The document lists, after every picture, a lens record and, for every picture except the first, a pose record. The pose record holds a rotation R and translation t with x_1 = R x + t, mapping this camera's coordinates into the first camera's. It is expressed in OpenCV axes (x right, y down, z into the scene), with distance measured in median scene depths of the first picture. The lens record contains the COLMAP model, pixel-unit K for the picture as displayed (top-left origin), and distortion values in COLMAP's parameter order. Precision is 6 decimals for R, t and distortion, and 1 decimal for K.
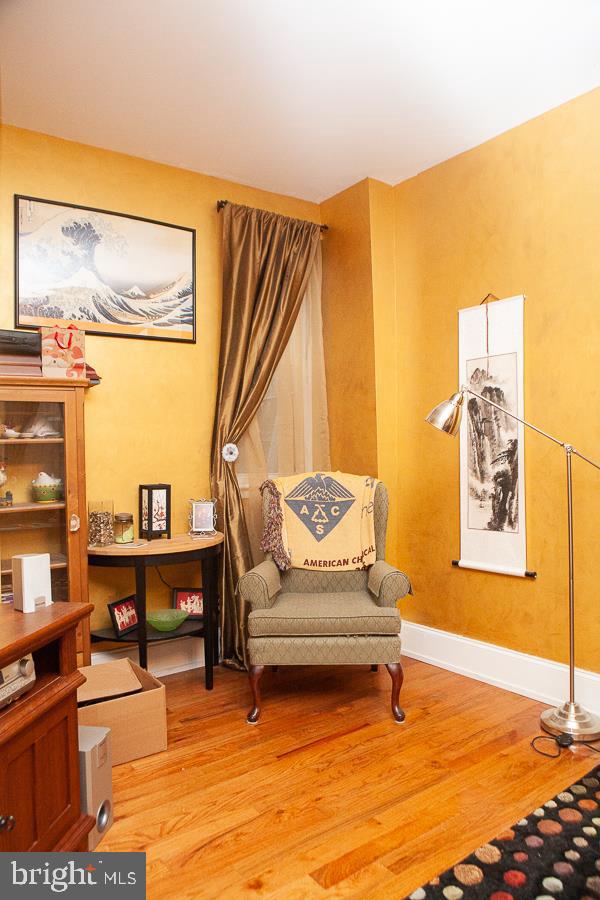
lens RADIAL K [[622.9, 0, 300.5], [0, 622.9, 448.8], [0, 0, 1]] dist [-0.059402, 0.010491]
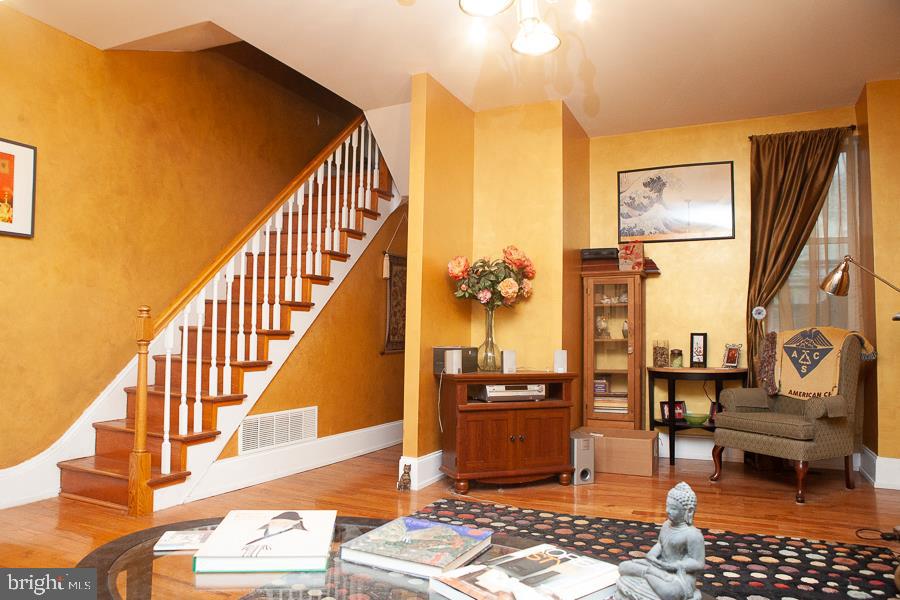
lens RADIAL K [[644.0, 0, 449.3], [0, 644.0, 301.7], [0, 0, 1]] dist [-0.012546, 0.002472]
pose [[0.478189, -0.025633, -0.877883, 0.885415], [-0.016670, 0.999129, -0.038254, 0.051656], [0.878099, 0.032927, 0.477345, -0.324505]]
